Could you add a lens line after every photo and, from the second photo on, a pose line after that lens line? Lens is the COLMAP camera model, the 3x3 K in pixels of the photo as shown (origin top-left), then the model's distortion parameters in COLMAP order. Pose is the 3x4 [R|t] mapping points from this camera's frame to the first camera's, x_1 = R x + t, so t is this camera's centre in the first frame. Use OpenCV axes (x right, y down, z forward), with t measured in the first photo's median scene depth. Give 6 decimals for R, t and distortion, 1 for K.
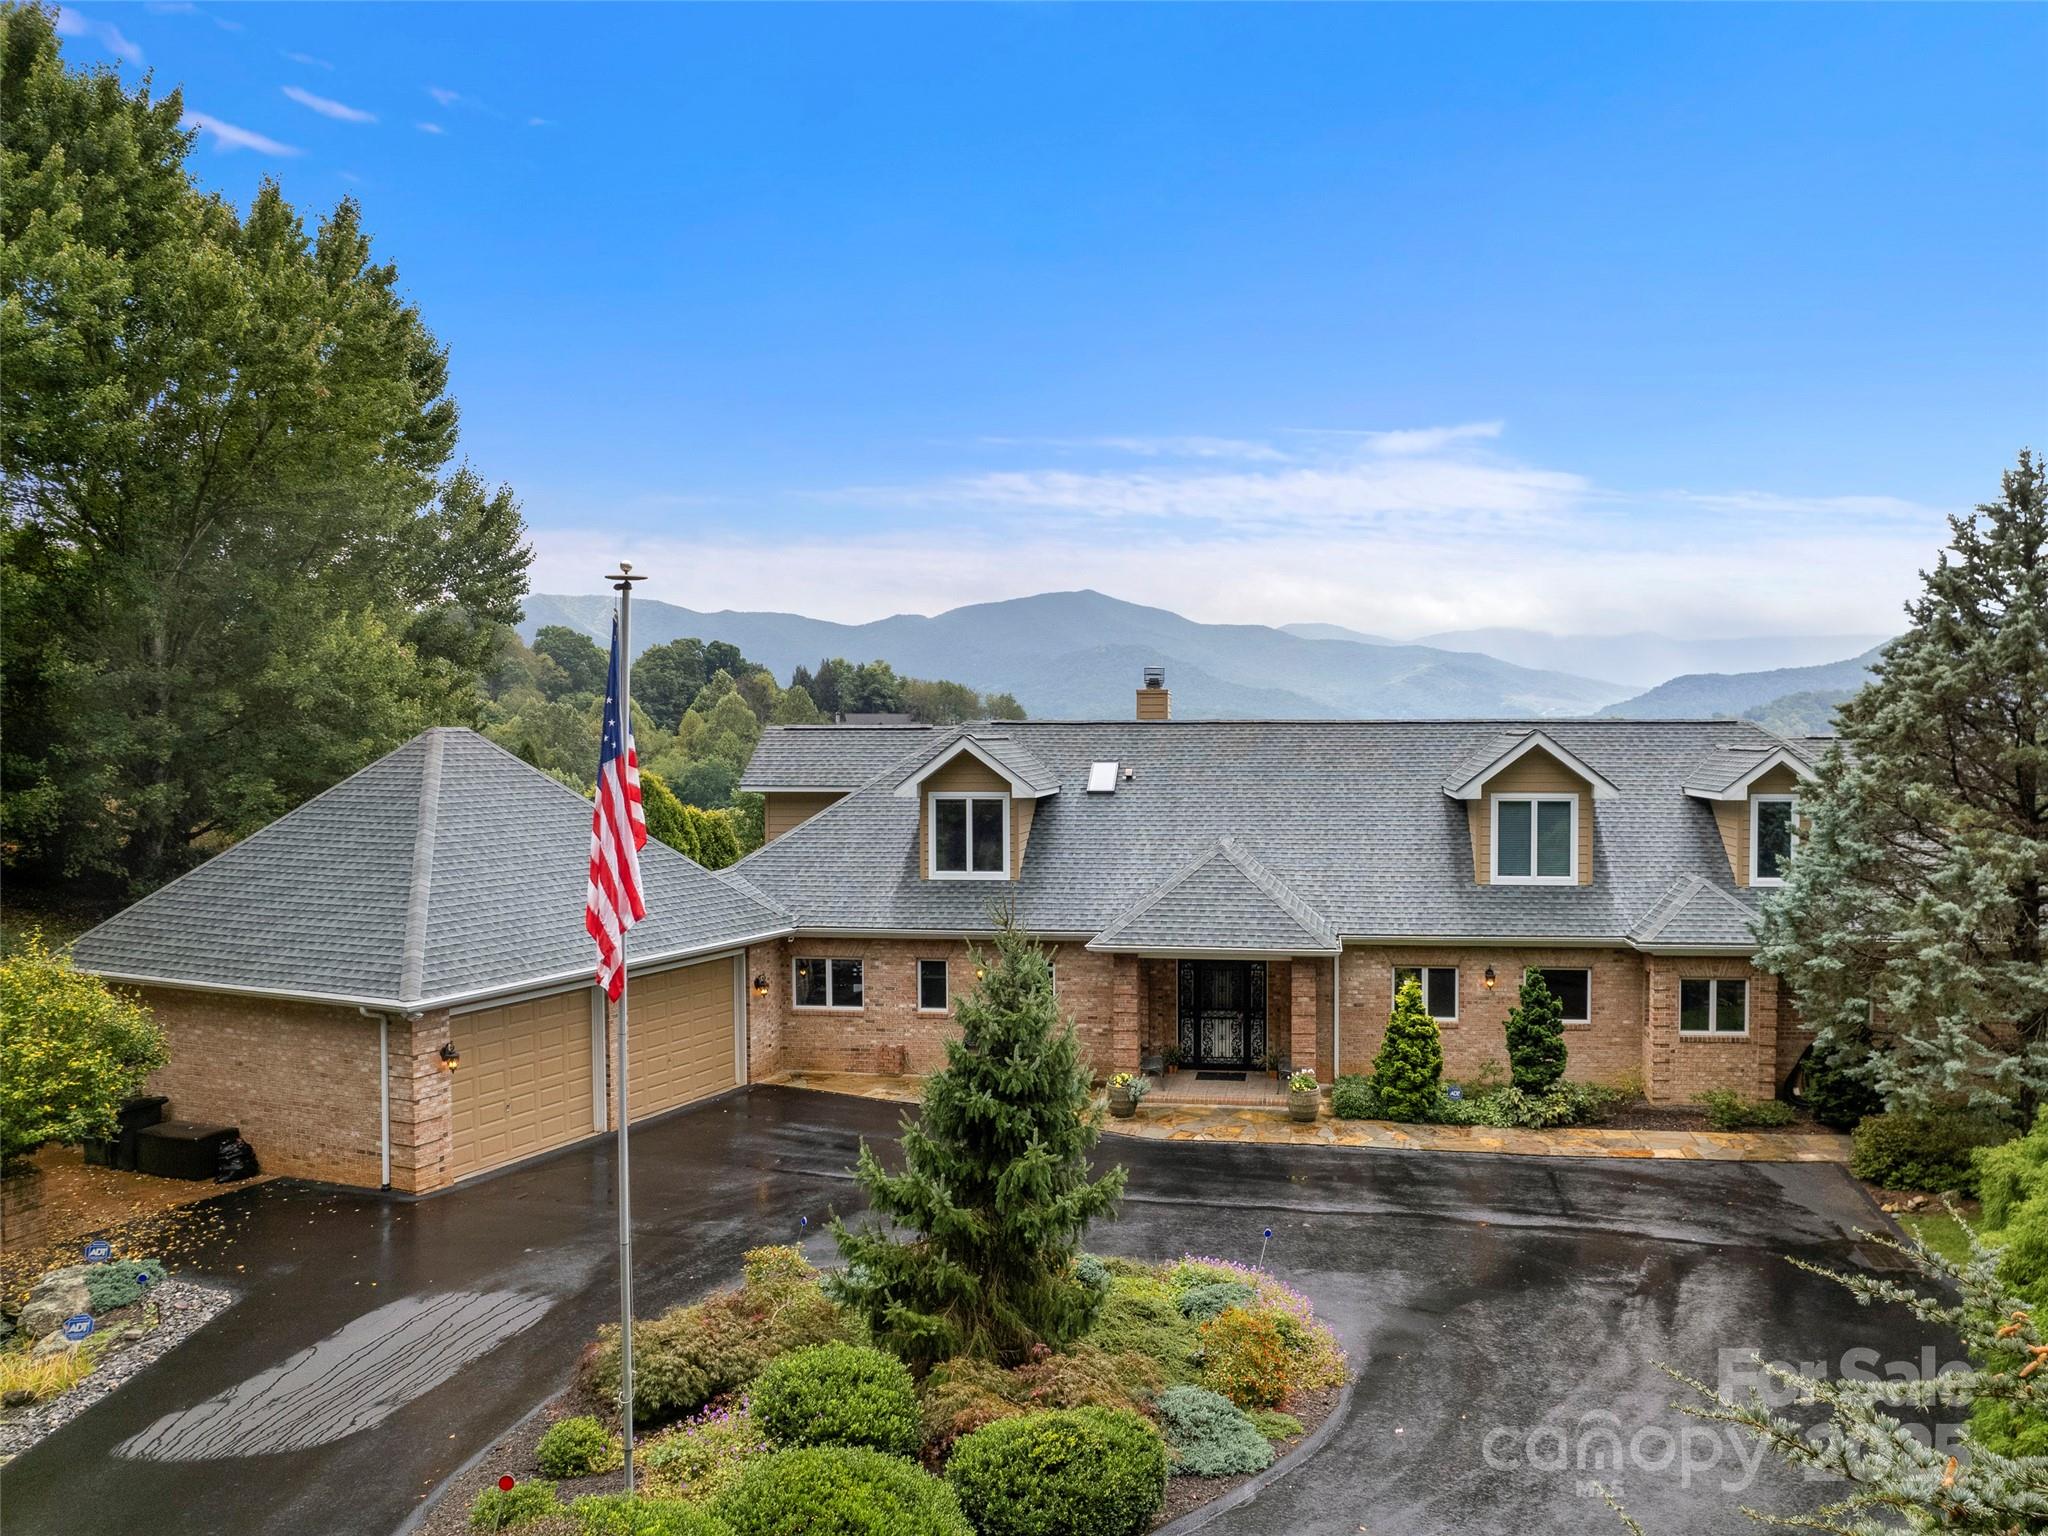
lens RADIAL K [[1480.1, 0, 1024.0], [0, 1480.1, 768.0], [0, 0, 1]] dist [-0.049375, -0.004044]
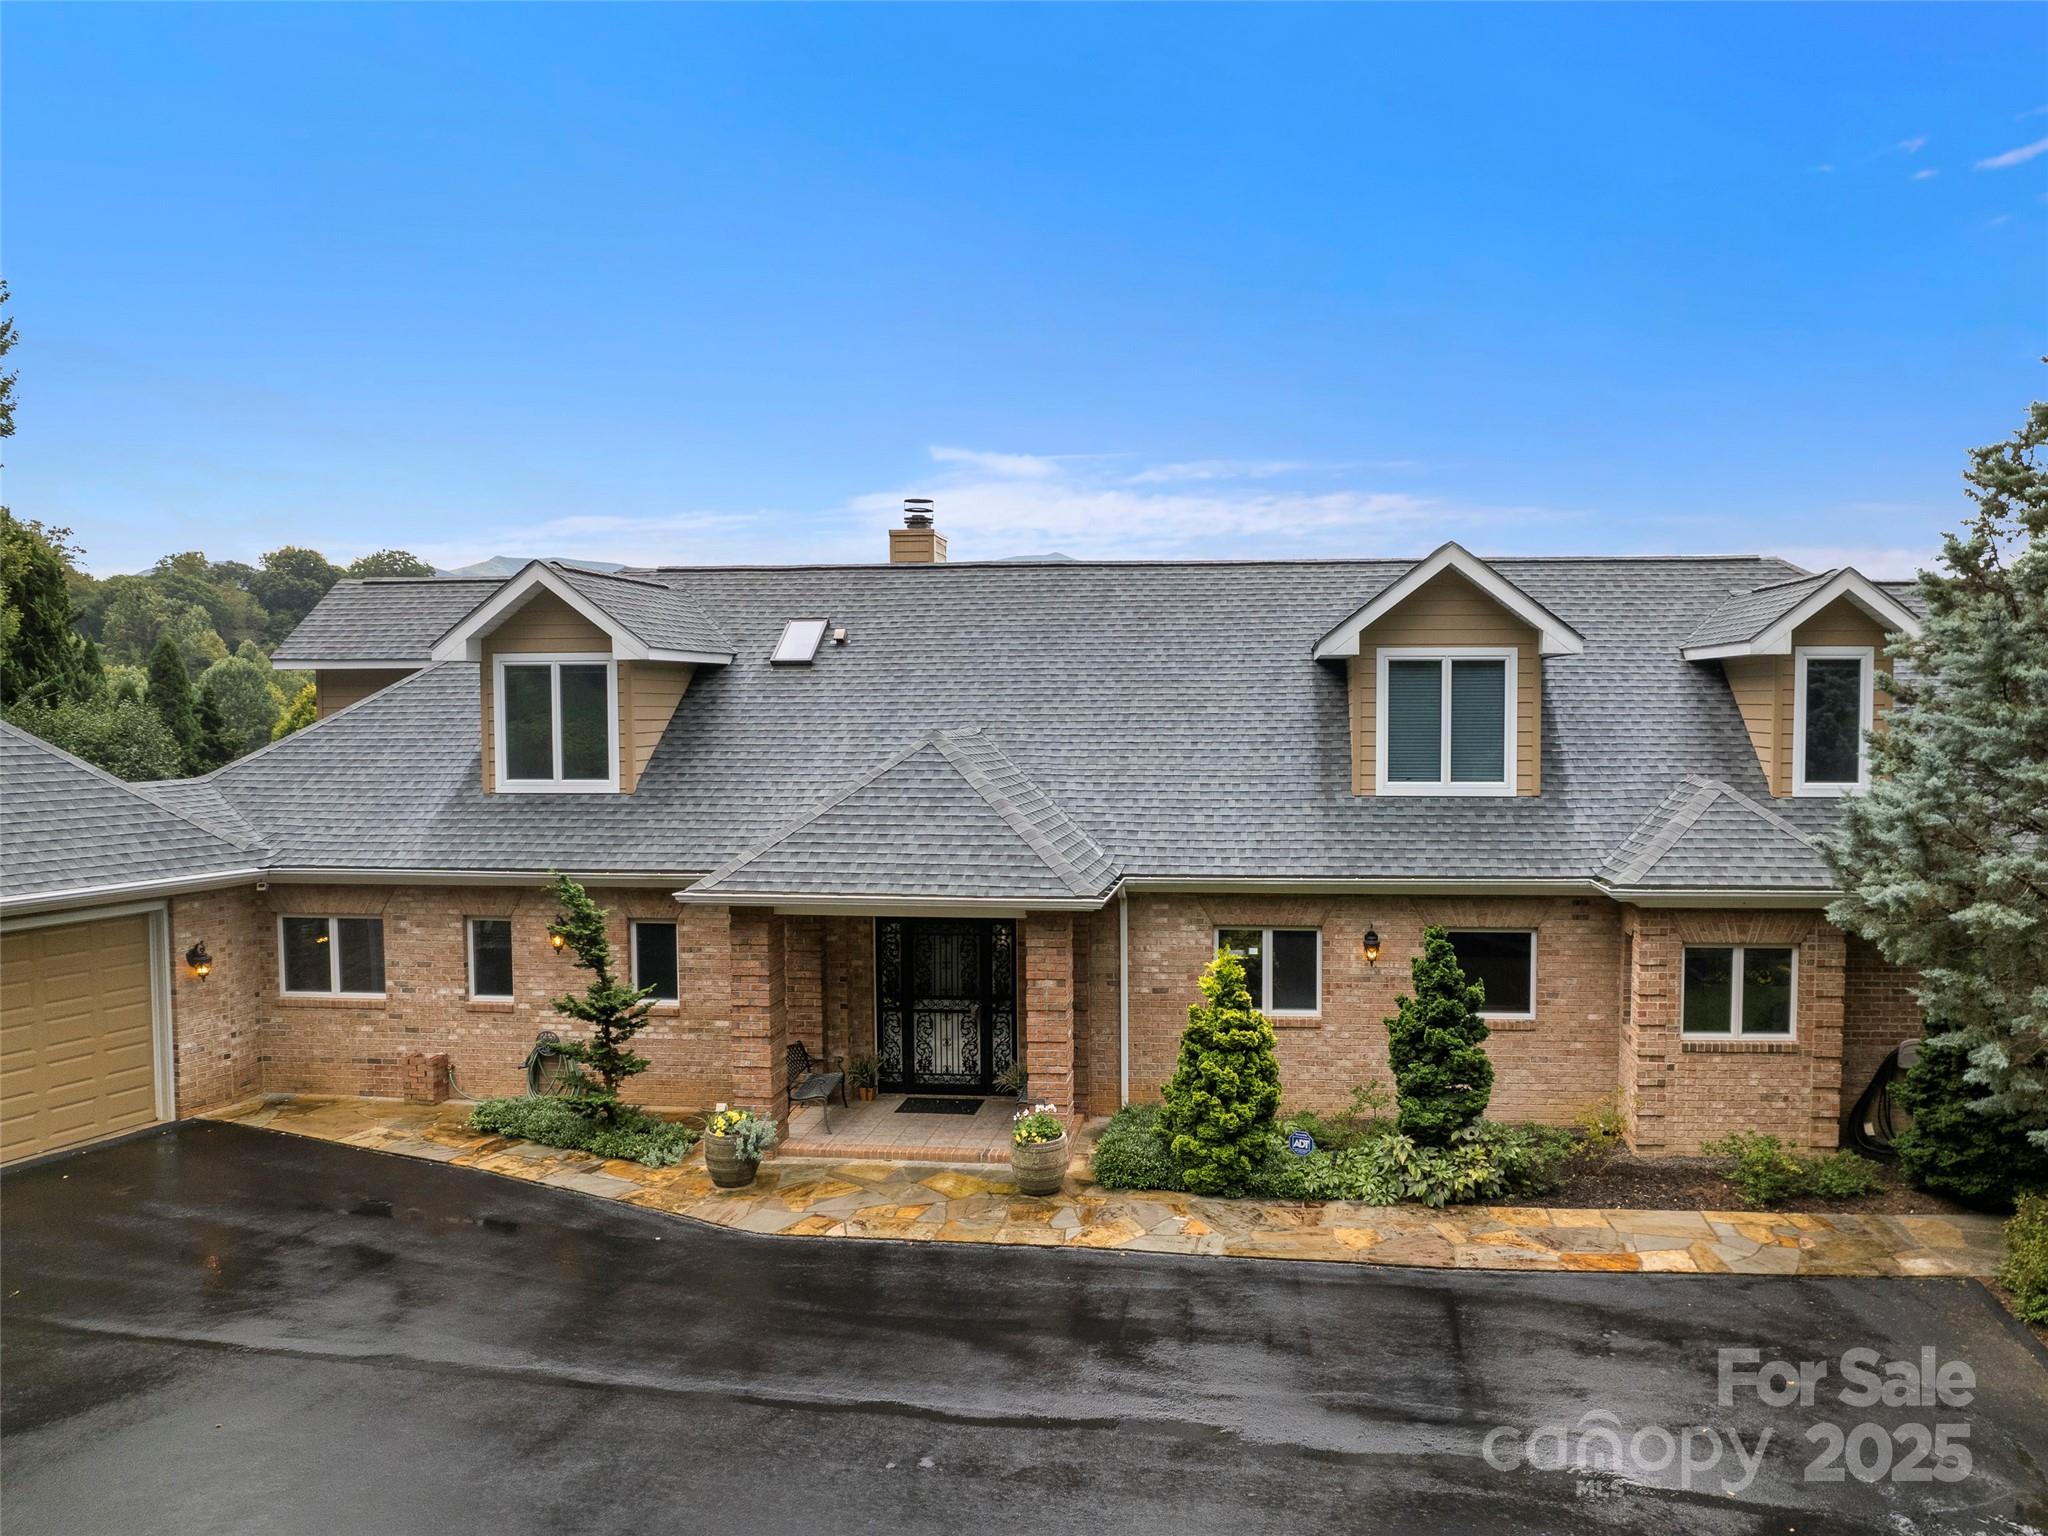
lens RADIAL K [[1493.8, 0, 1025.1], [0, 1493.8, 760.8], [0, 0, 1]] dist [-0.045034, 0.003125]
pose [[0.999732, -0.002252, 0.023040, 0.166511], [0.001805, 0.999810, 0.019386, 0.056159], [-0.023080, -0.019339, 0.999547, 0.405412]]
